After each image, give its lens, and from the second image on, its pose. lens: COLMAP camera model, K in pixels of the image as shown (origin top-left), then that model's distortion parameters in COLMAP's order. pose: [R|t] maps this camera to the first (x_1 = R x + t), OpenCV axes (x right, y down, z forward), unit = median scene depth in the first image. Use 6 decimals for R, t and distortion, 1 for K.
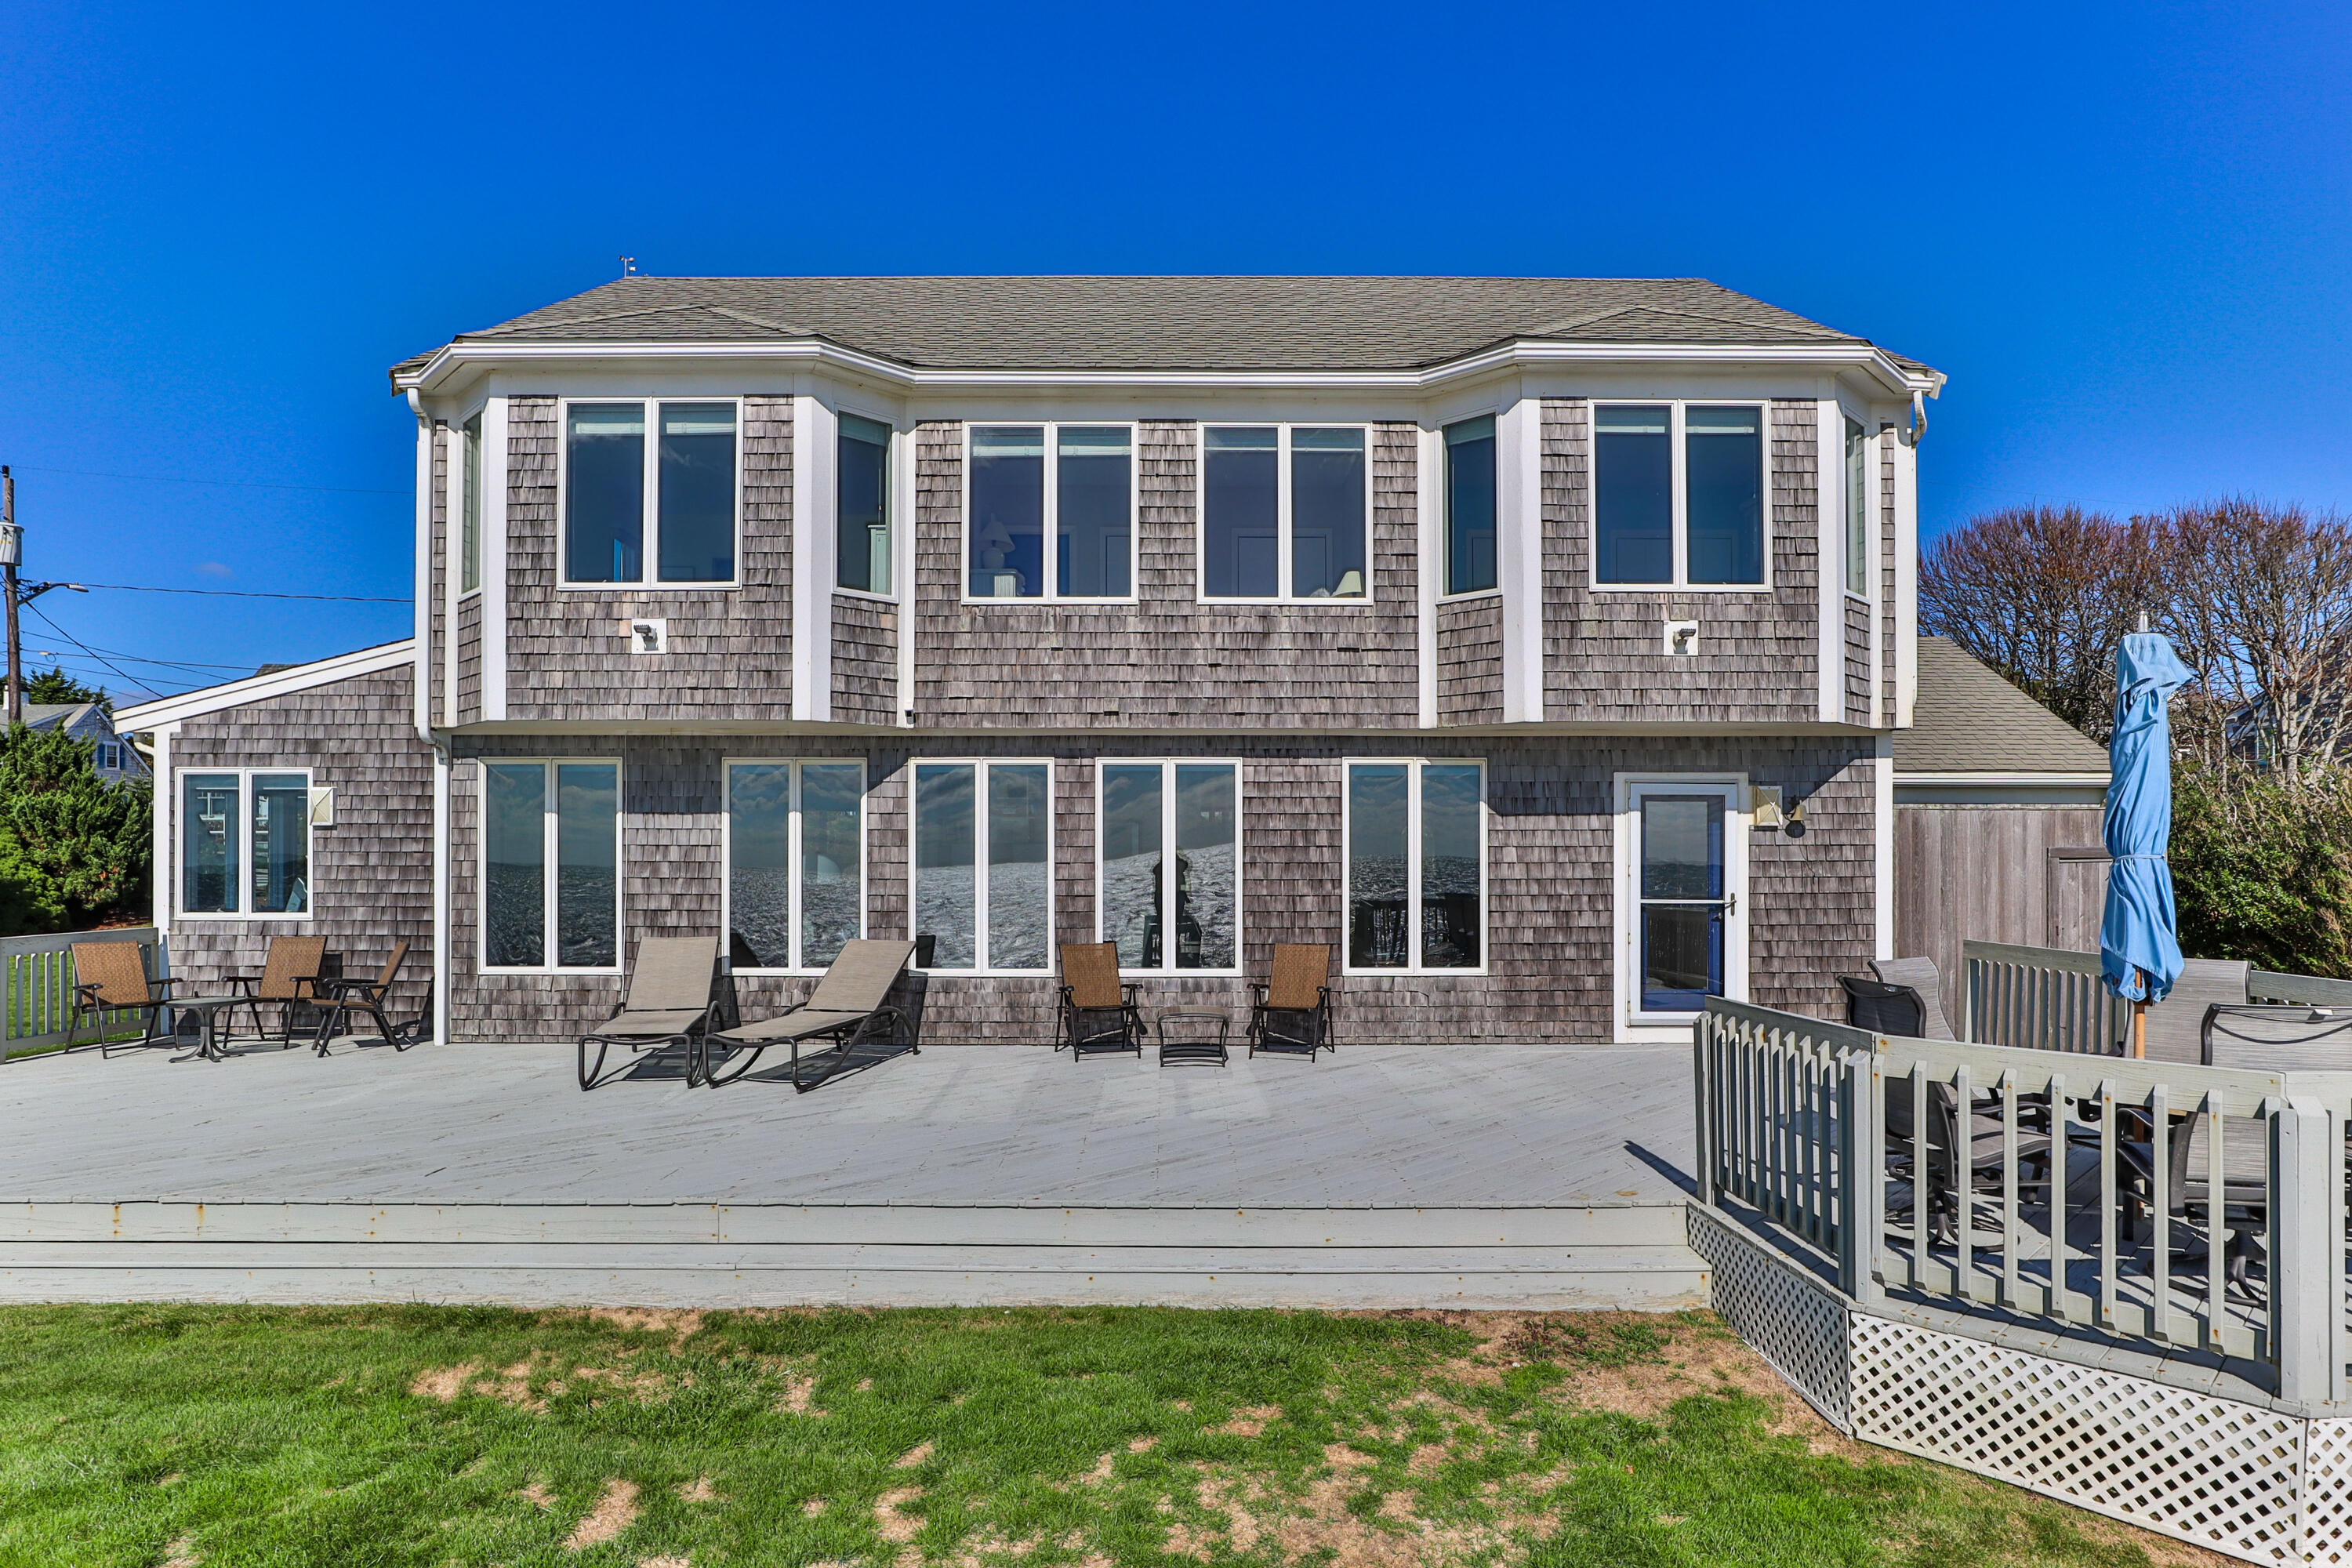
lens RADIAL K [[1348.7, 0, 1179.9], [0, 1348.7, 844.5], [0, 0, 1]] dist [-0.025625, 0.006935]
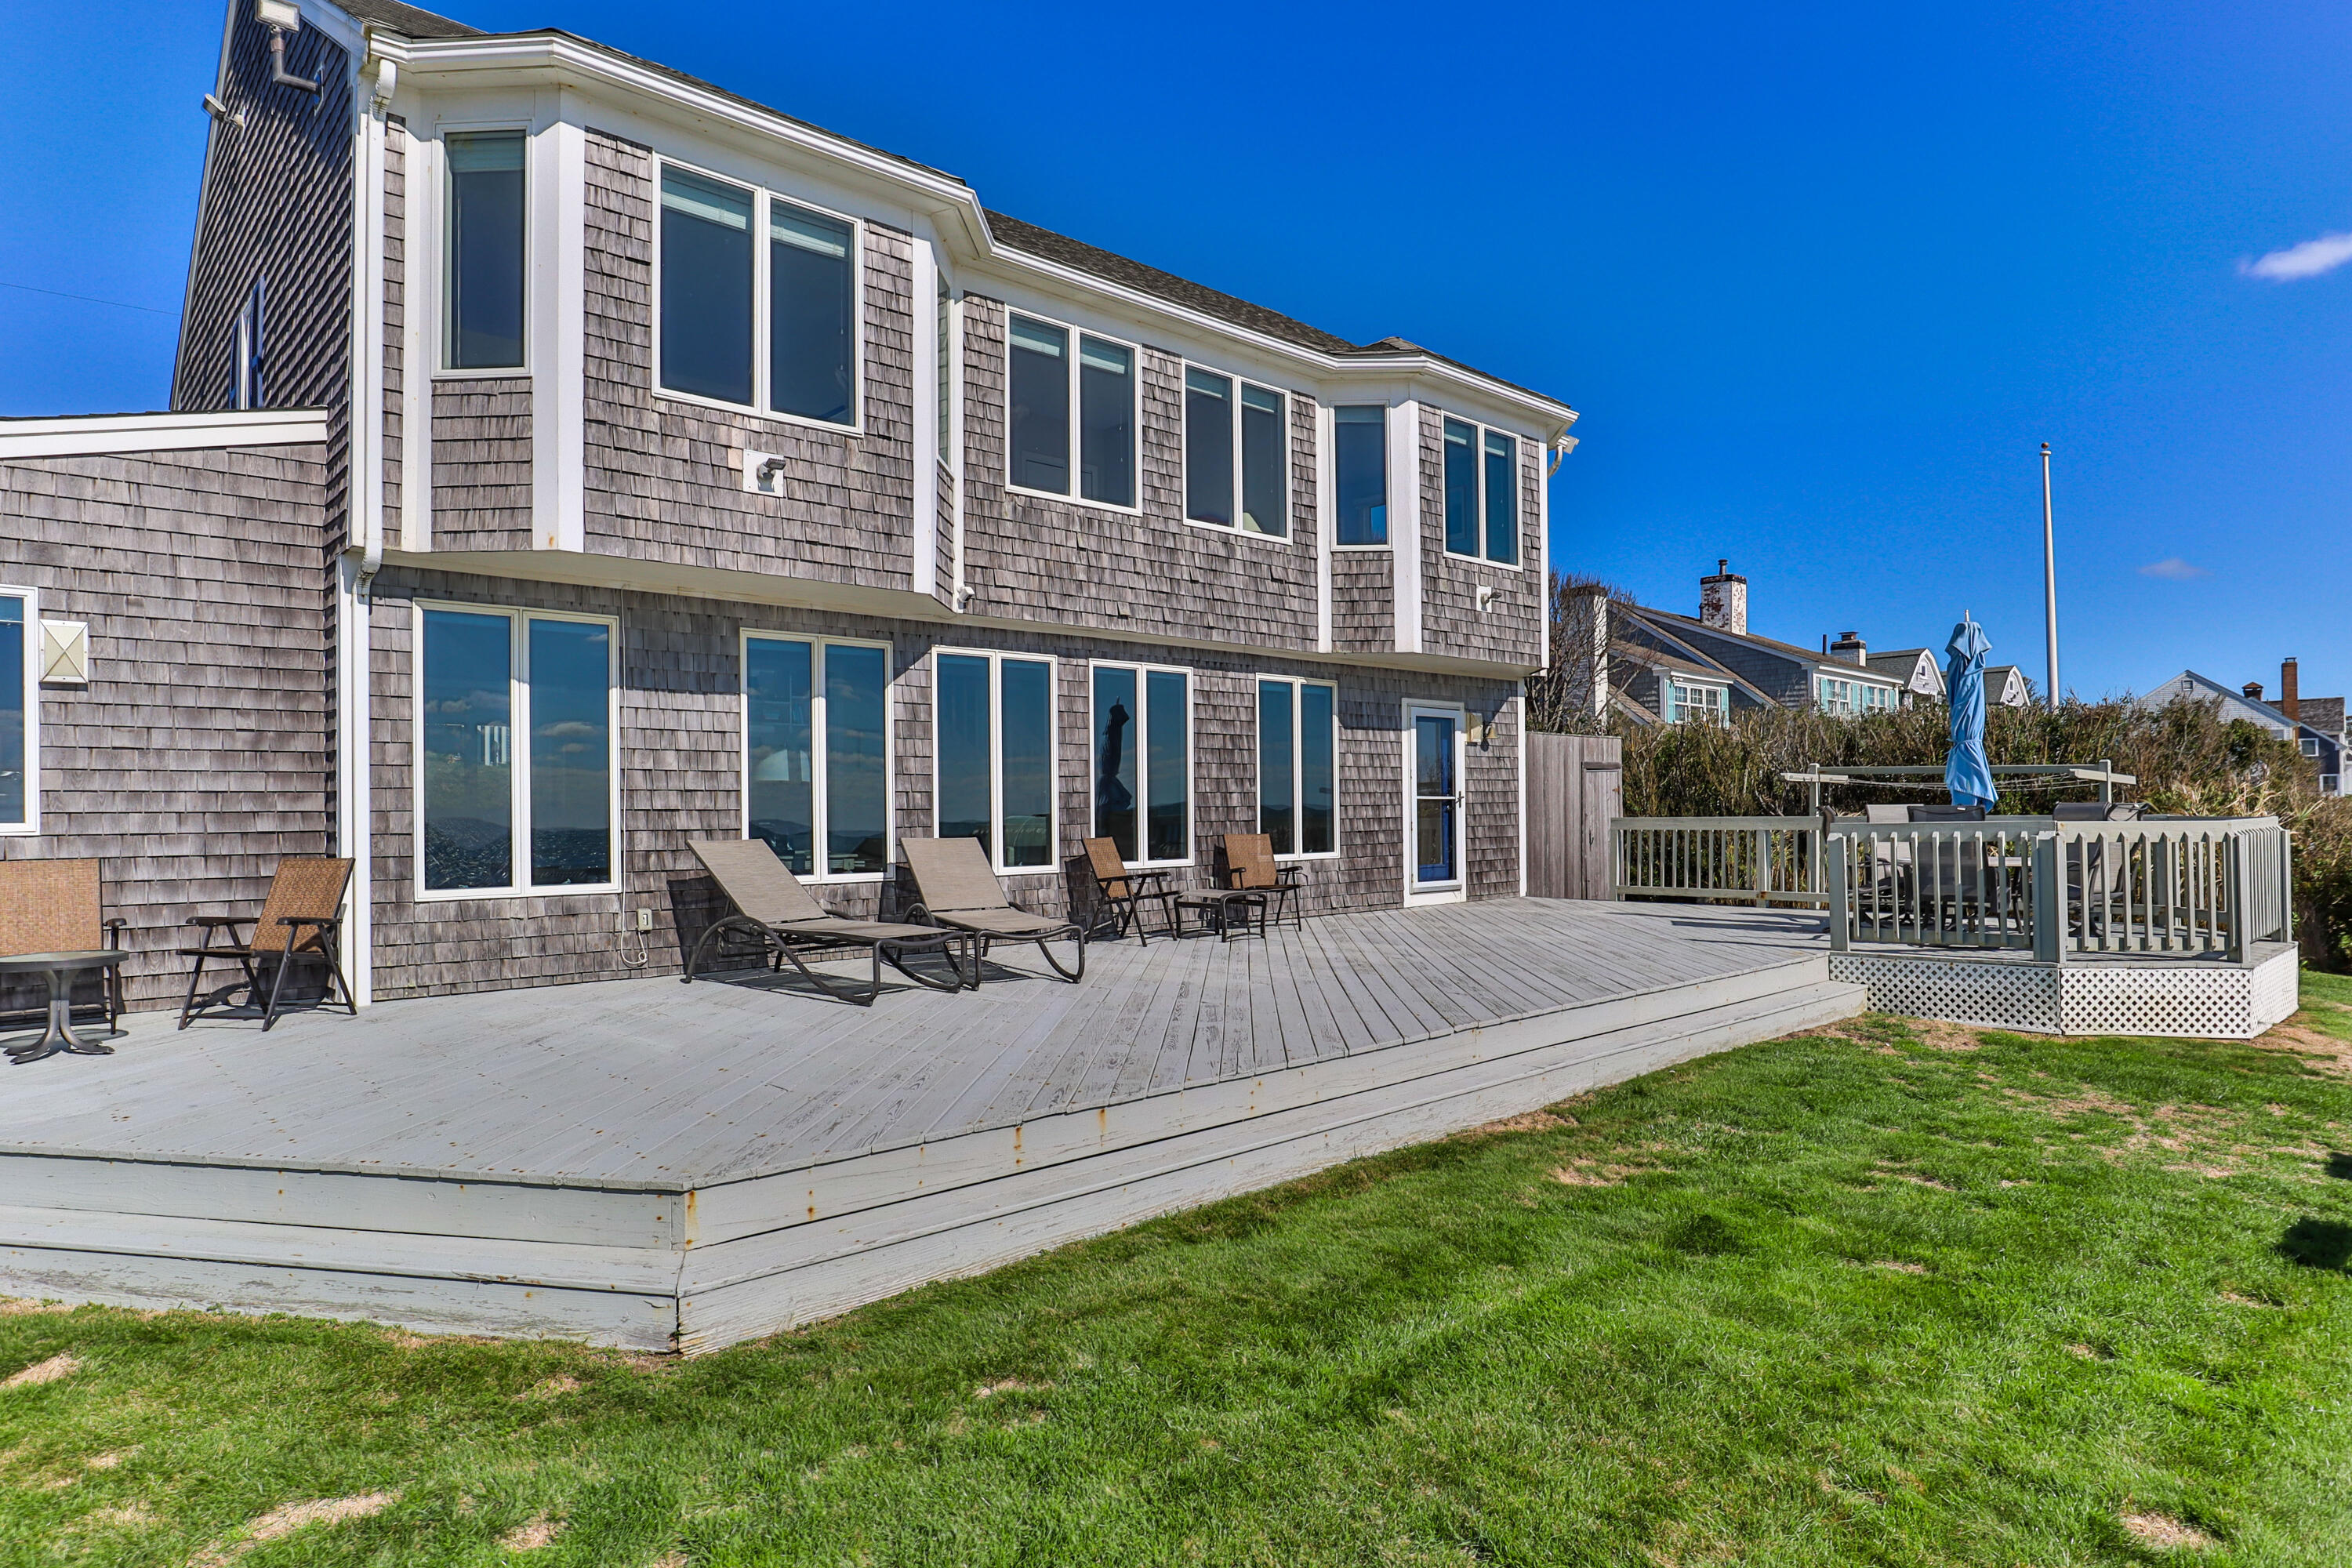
lens RADIAL K [[1348.7, 0, 1172.7], [0, 1348.7, 798.9], [0, 0, 1]] dist [-0.025625, 0.006935]
pose [[0.730348, -0.001227, 0.683074, -0.723061], [0.004892, 0.999982, -0.003435, 0.046952], [-0.683058, 0.005851, 0.730341, 0.204774]]
